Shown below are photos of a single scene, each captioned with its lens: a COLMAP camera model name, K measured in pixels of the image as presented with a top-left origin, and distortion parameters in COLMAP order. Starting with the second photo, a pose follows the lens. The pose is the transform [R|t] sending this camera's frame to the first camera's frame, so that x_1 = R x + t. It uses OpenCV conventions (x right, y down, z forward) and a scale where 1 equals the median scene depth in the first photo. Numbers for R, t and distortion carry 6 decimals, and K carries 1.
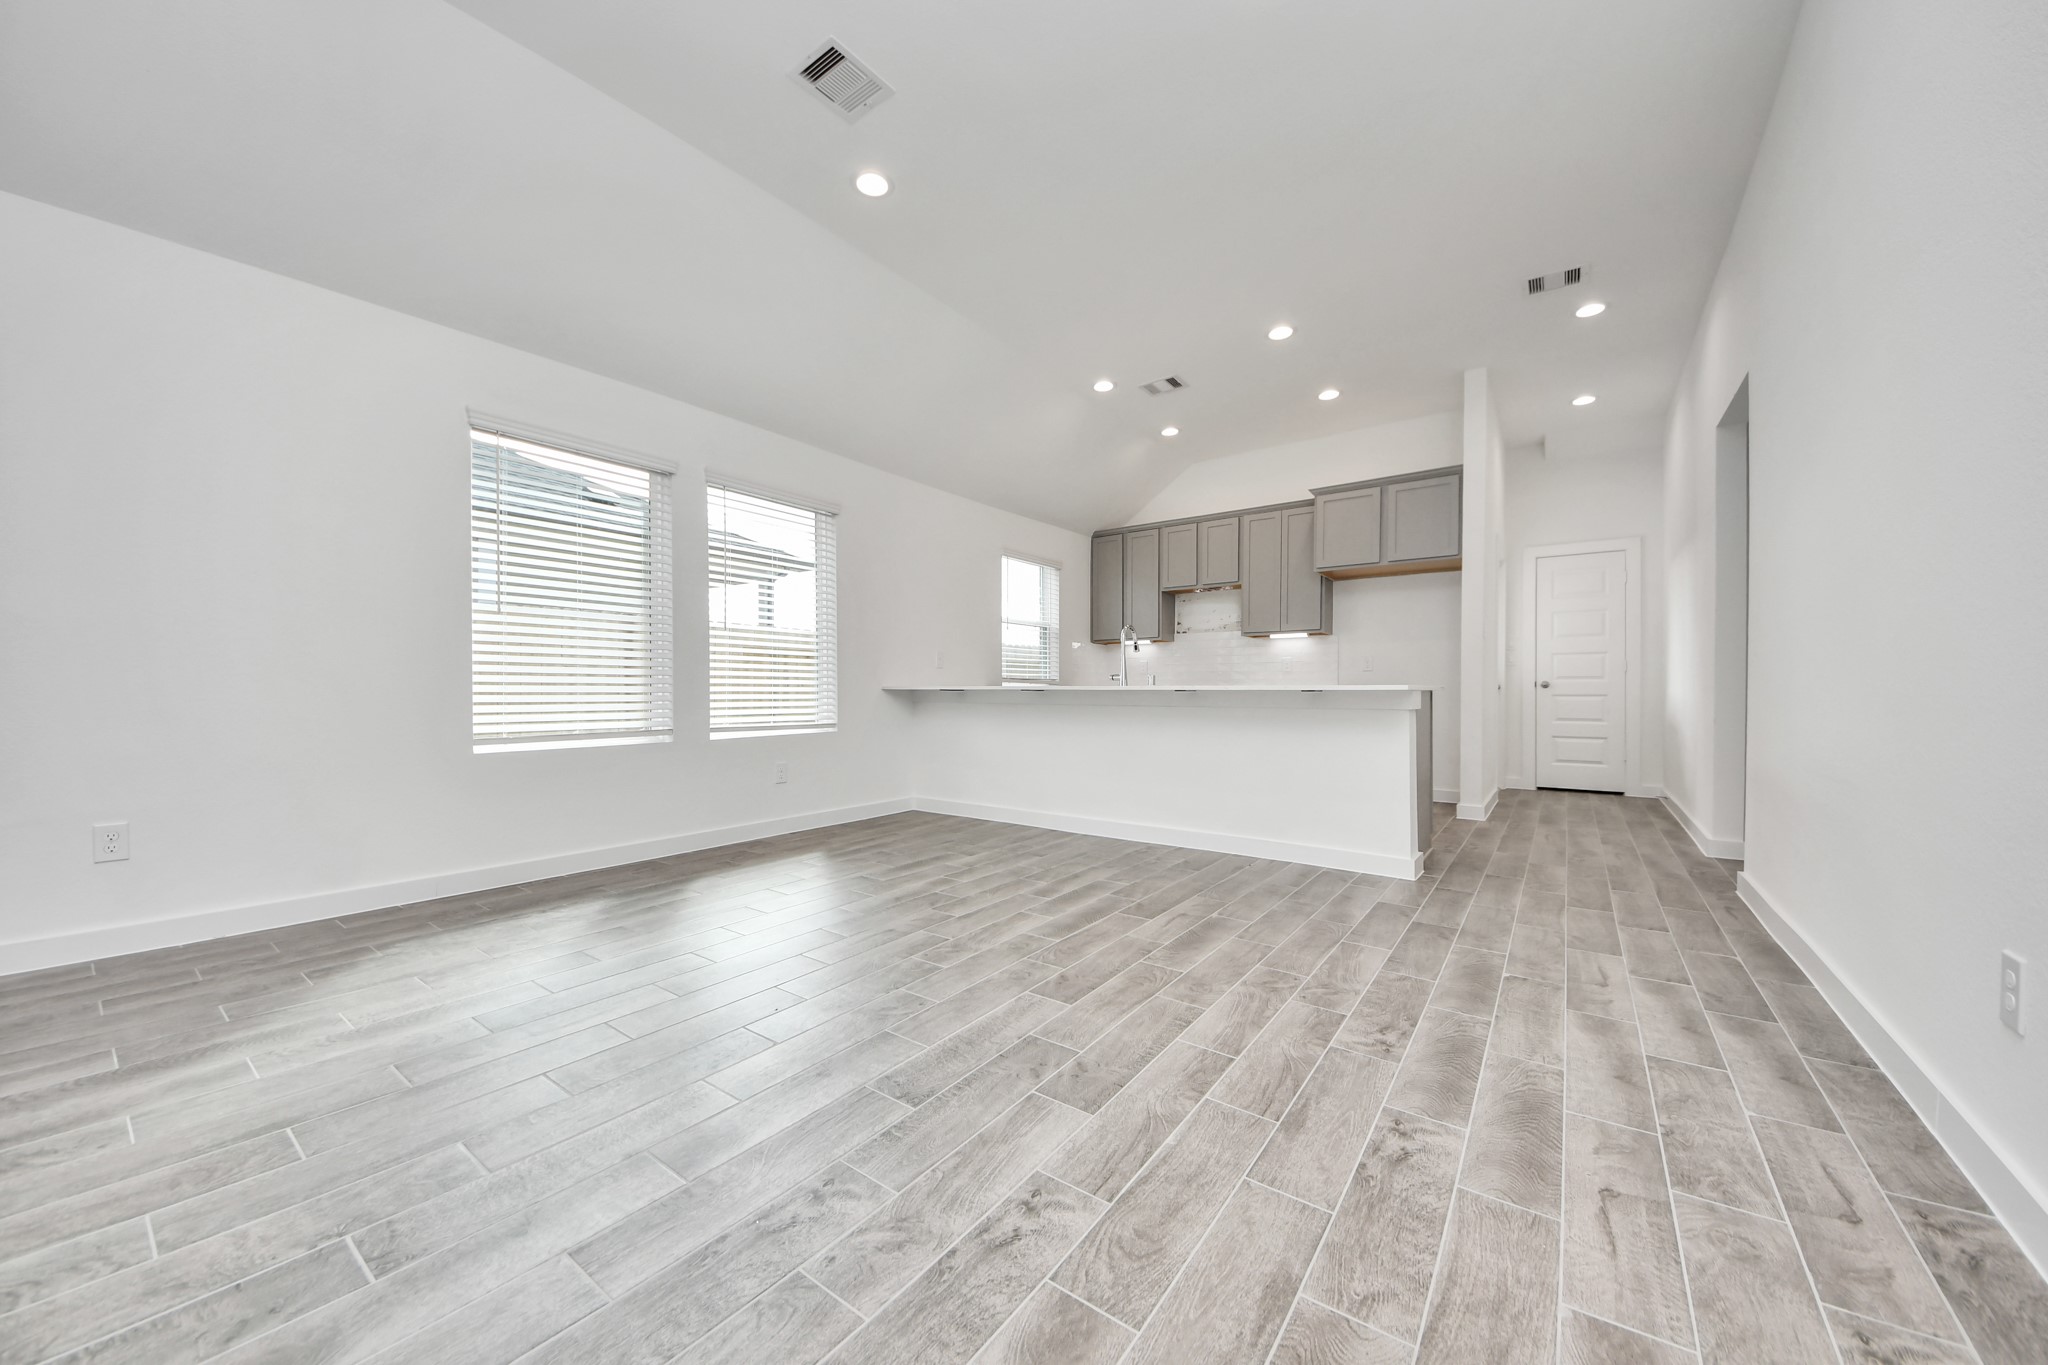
lens RADIAL K [[730.6, 0, 1003.6], [0, 730.6, 685.8], [0, 0, 1]] dist [0.015601, -0.007540]
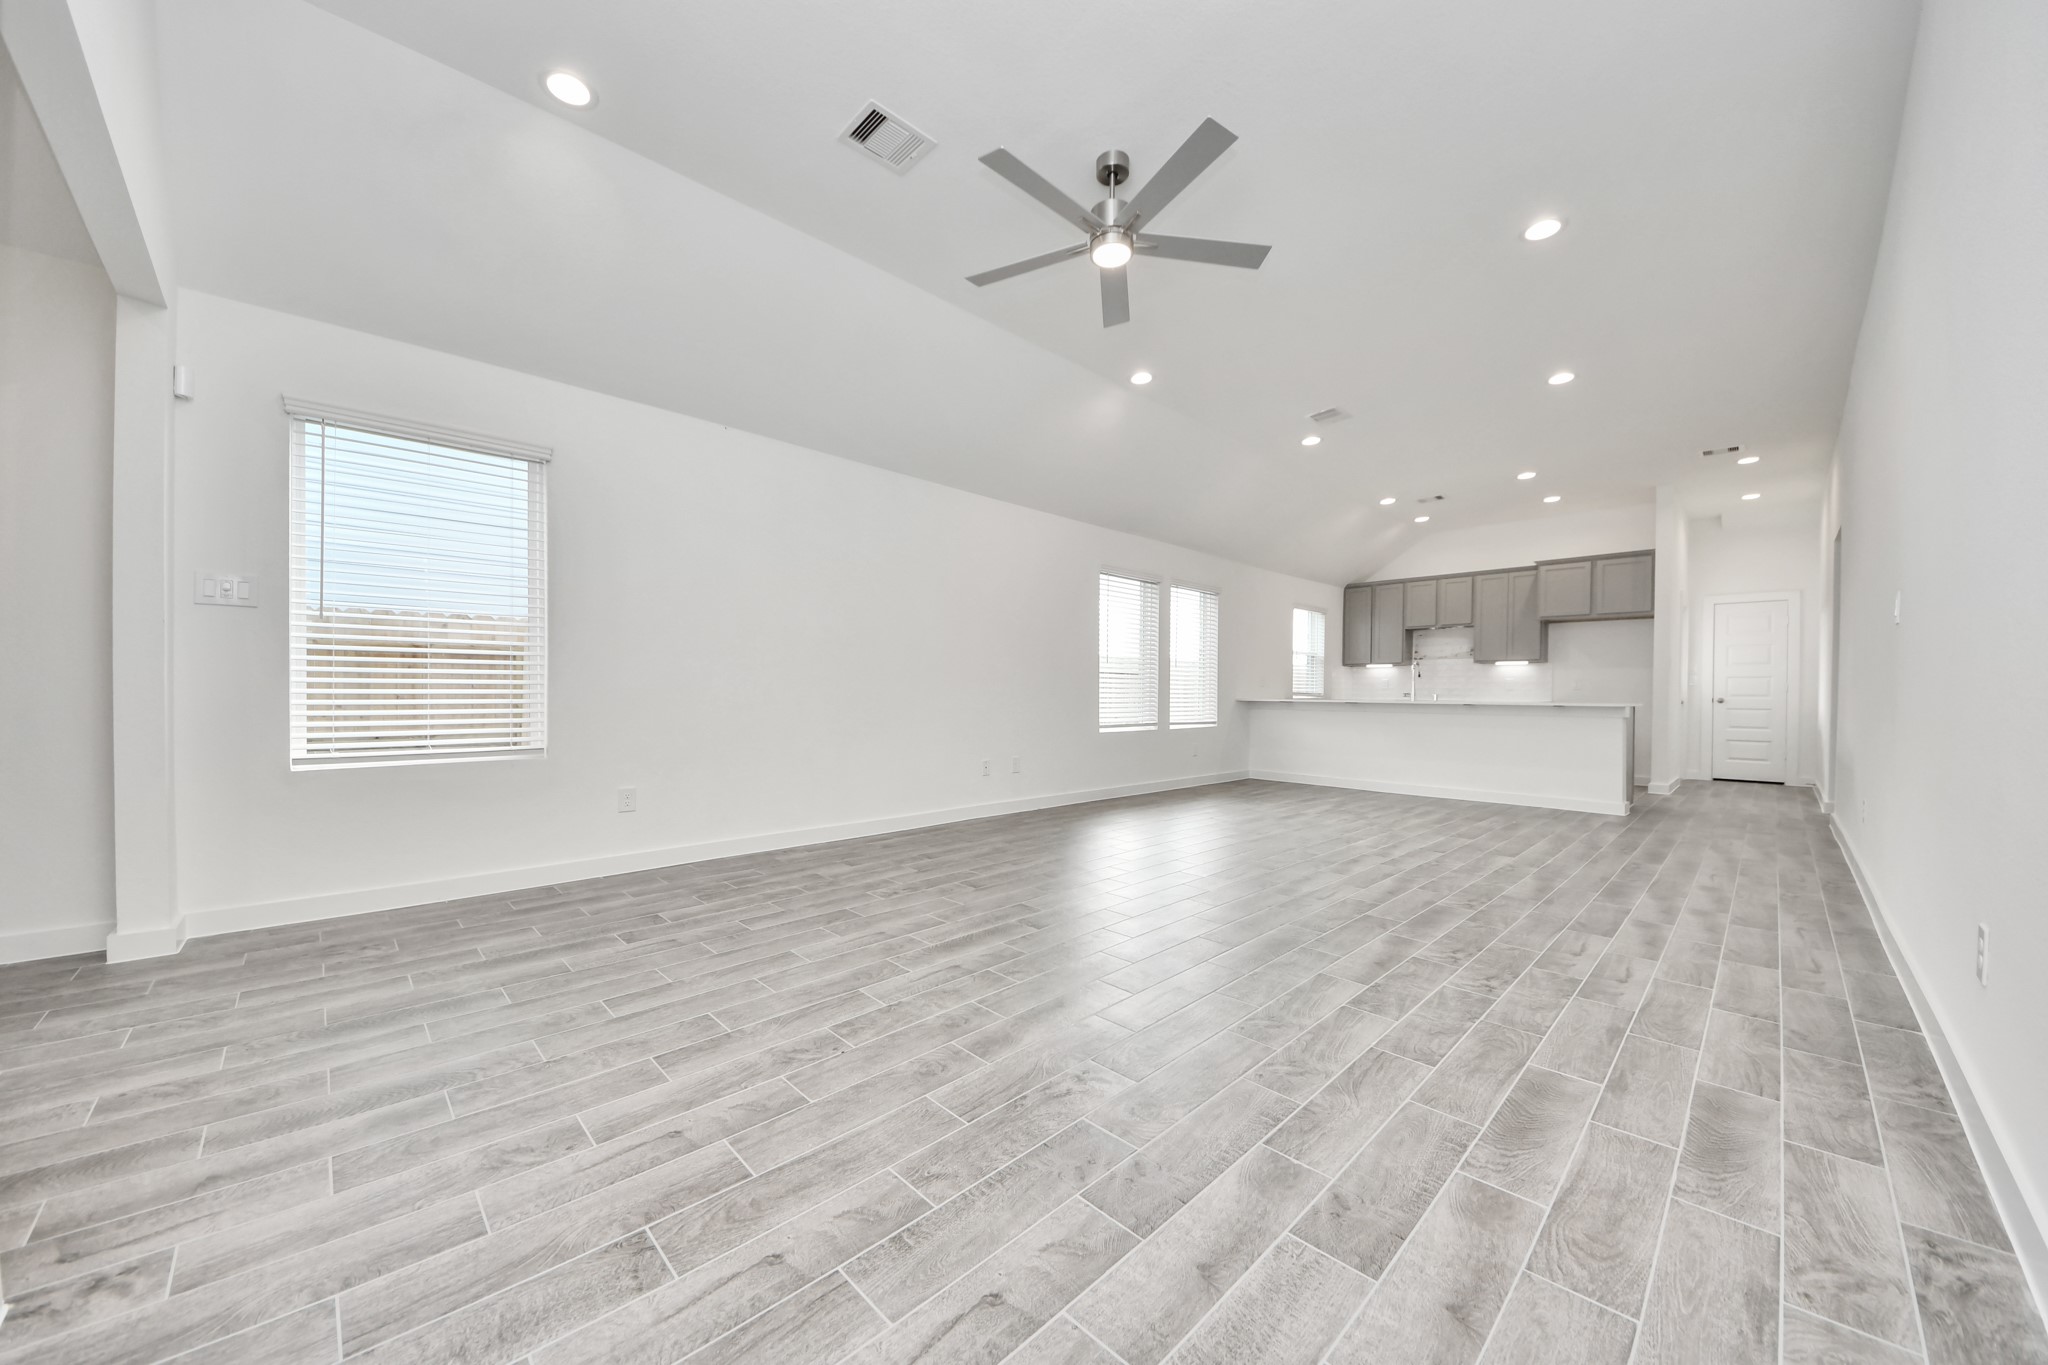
lens RADIAL K [[730.6, 0, 1027.1], [0, 730.6, 693.9], [0, 0, 1]] dist [0.015601, -0.007540]
pose [[0.990693, 0.010286, -0.135726, -0.590939], [-0.009926, 0.999945, 0.003333, -0.012239], [0.135753, -0.001955, 0.990741, -0.889958]]
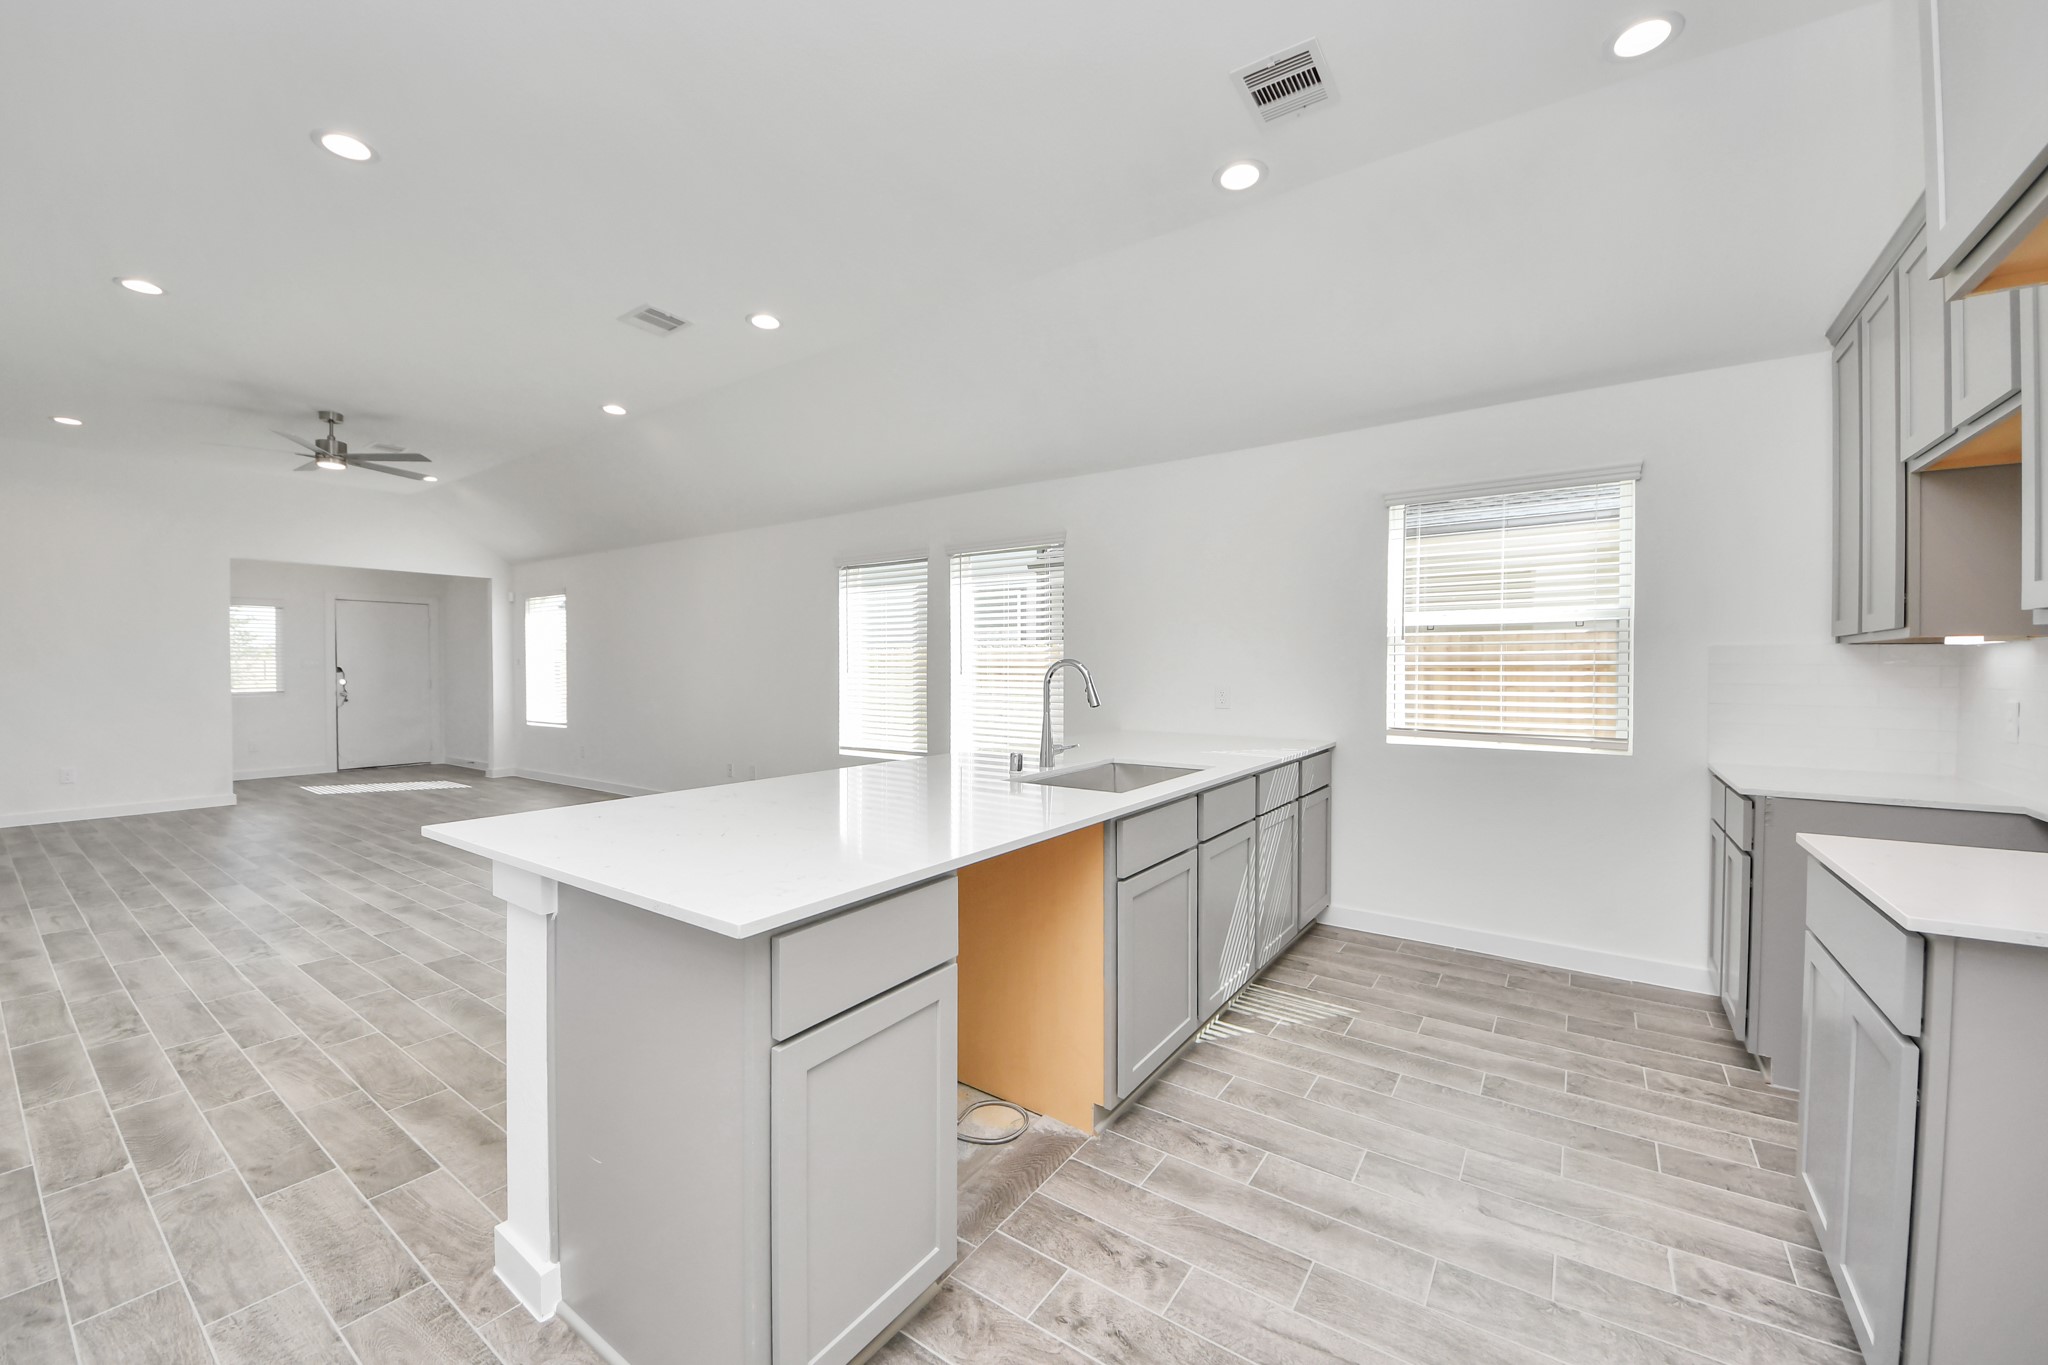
lens RADIAL K [[758.0, 0, 1011.6], [0, 758.0, 670.1], [0, 0, 1]] dist [-0.002218, -0.005297]
pose [[0.053524, 0.000974, -0.998566, 1.014039], [-0.000723, 0.999999, 0.000936, -0.102088], [0.998566, 0.000672, 0.053525, 1.261838]]
